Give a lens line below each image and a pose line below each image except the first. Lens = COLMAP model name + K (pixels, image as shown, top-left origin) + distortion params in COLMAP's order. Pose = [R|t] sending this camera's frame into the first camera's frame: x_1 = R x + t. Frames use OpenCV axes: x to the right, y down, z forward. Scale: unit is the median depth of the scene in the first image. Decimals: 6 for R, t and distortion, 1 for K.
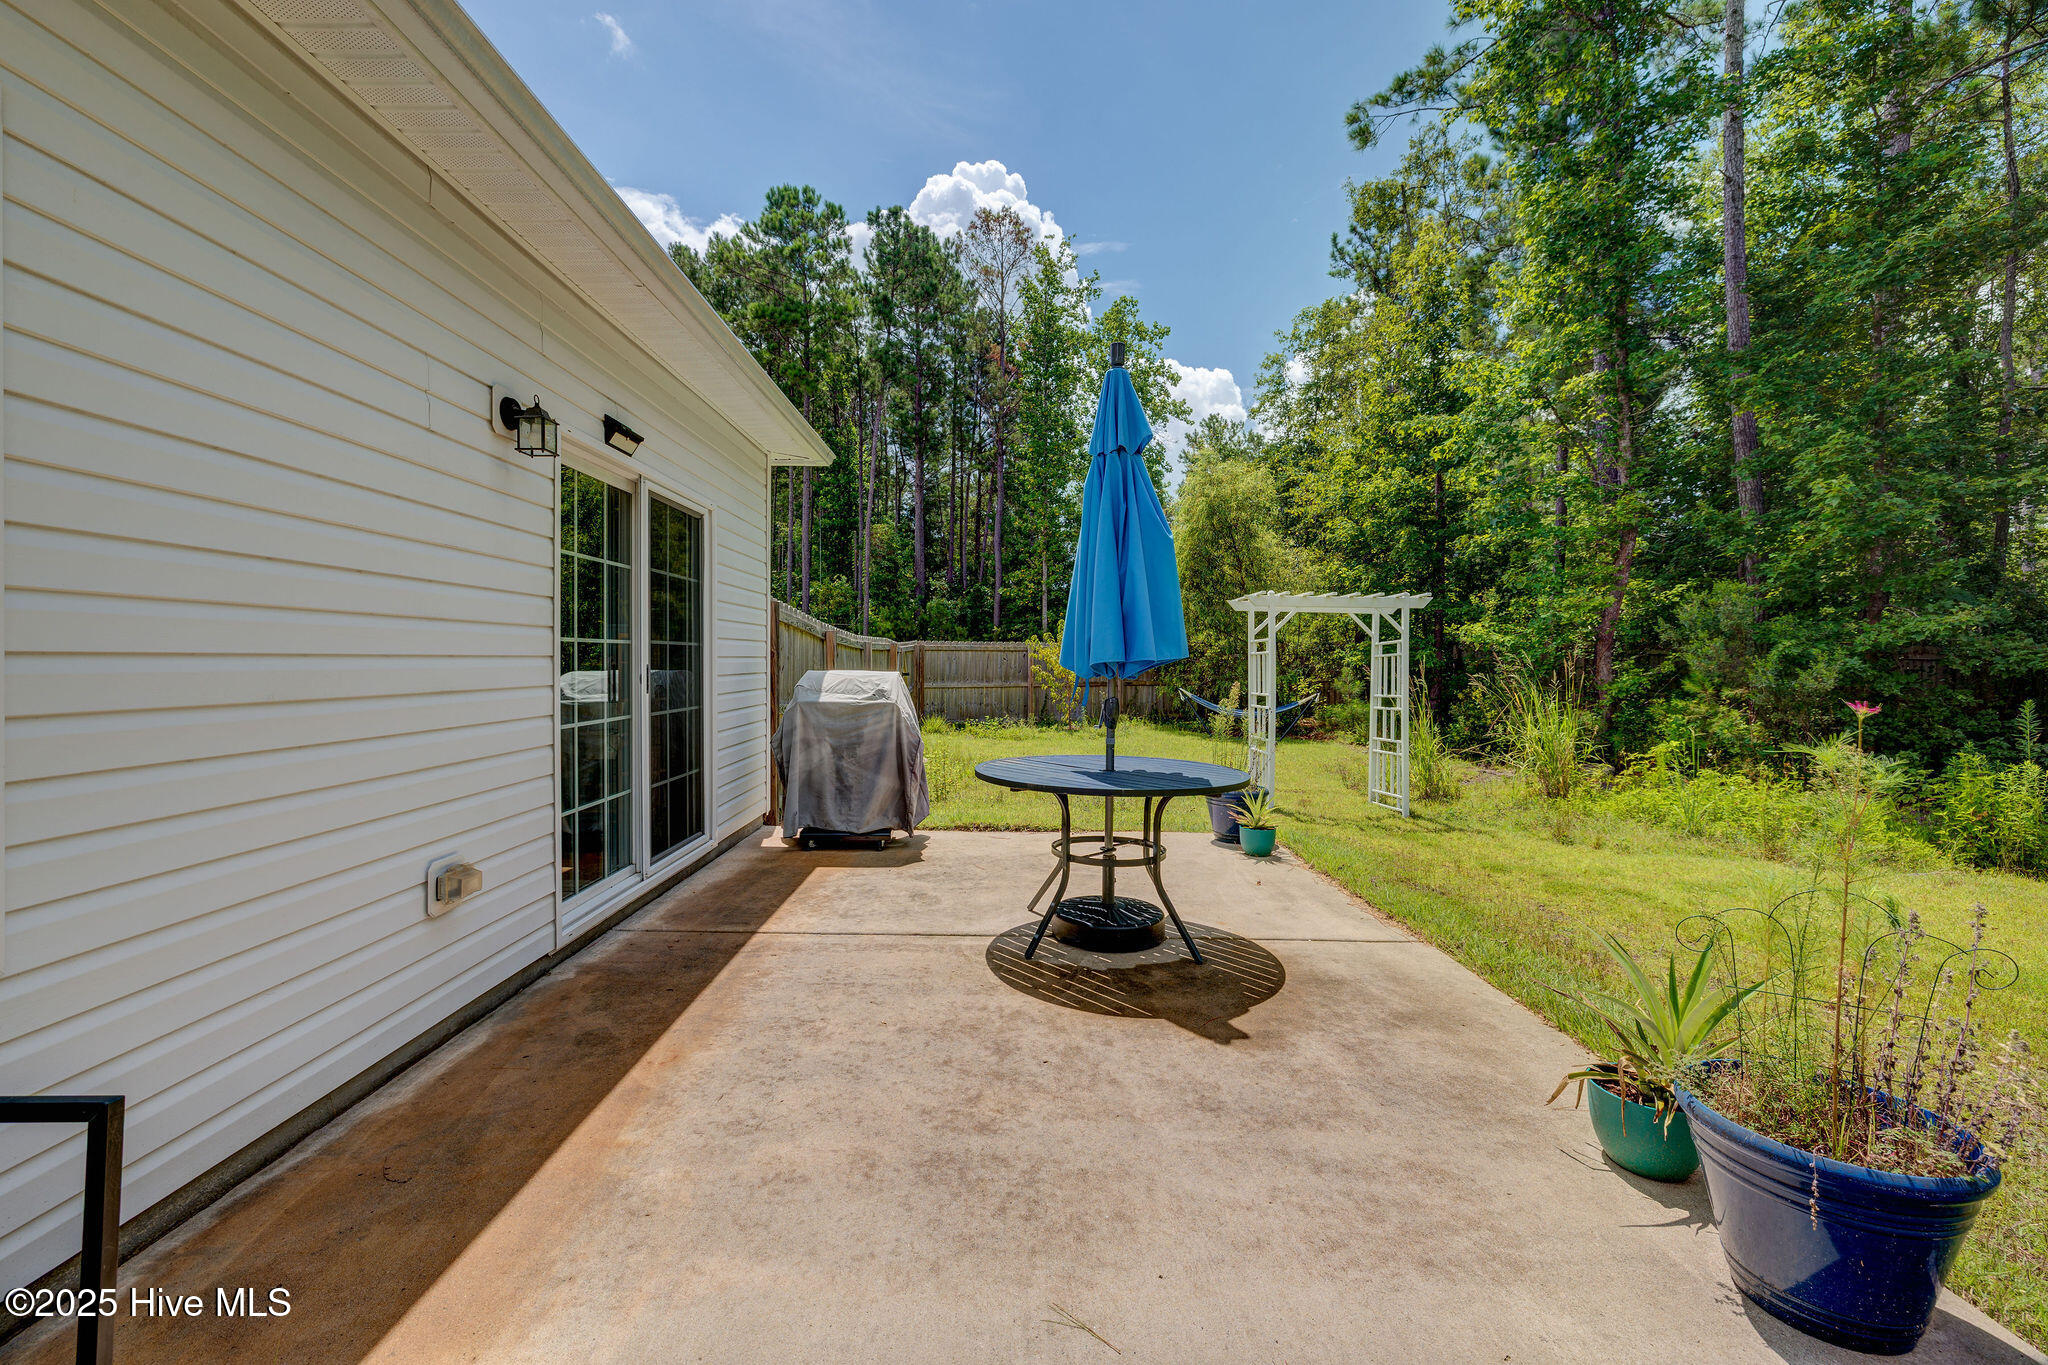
lens RADIAL K [[860.7, 0, 1014.3], [0, 860.7, 663.5], [0, 0, 1]] dist [-0.000007, 0.000096]
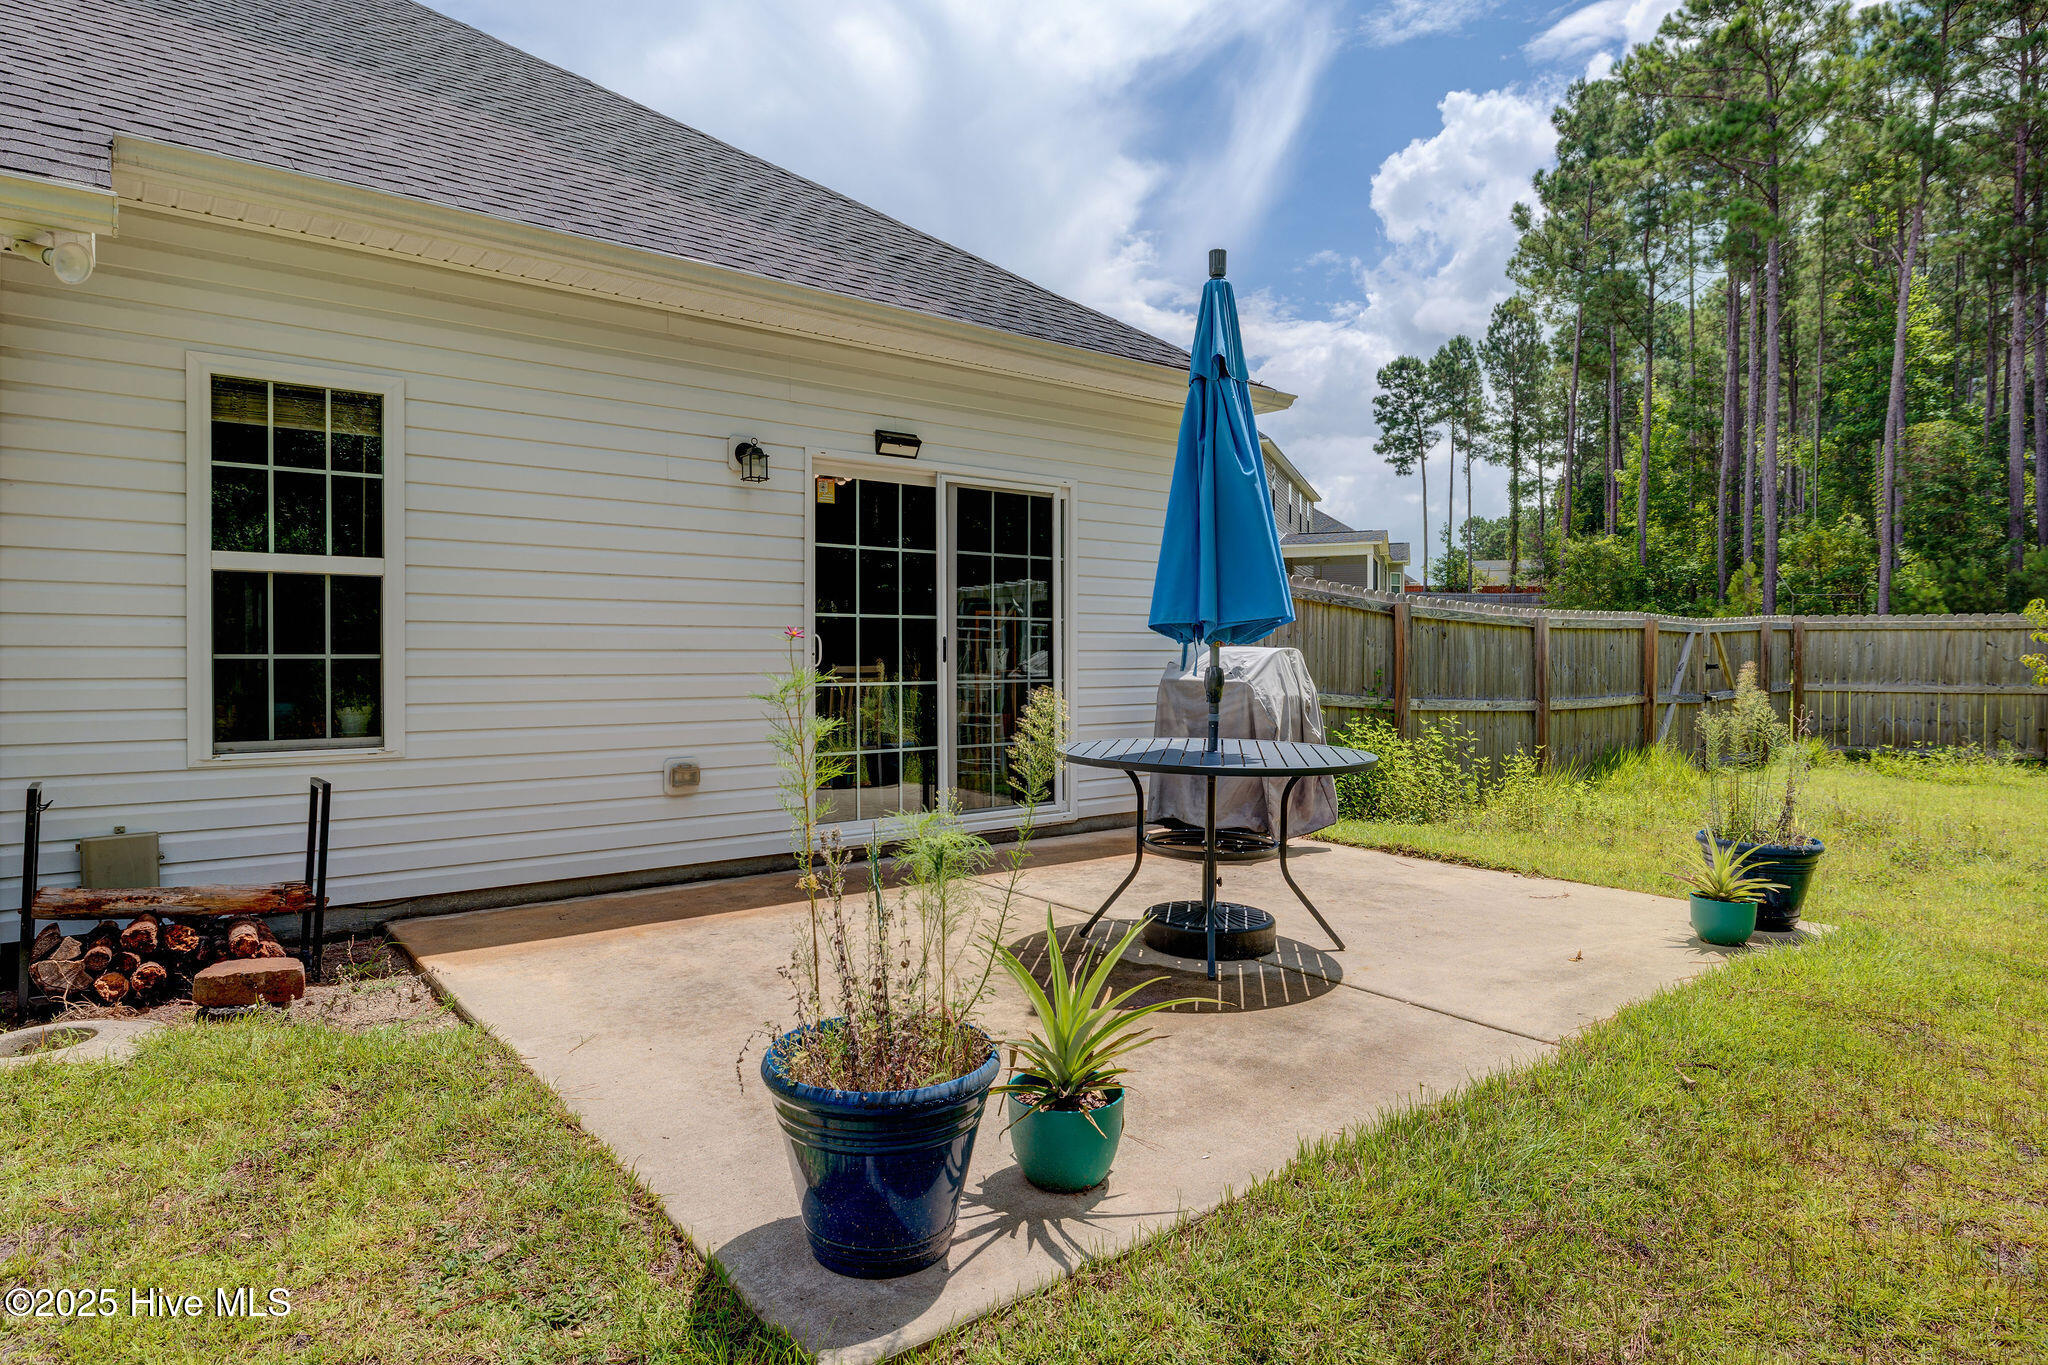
lens RADIAL K [[1139.6, 0, 1003.7], [0, 1139.6, 672.0], [0, 0, 1]] dist [-0.006071, -0.000431]
pose [[0.631178, 0.017228, -0.775447, 0.871257], [-0.006846, 0.999838, 0.016641, 0.024648], [0.775608, -0.005194, 0.631193, 0.119130]]
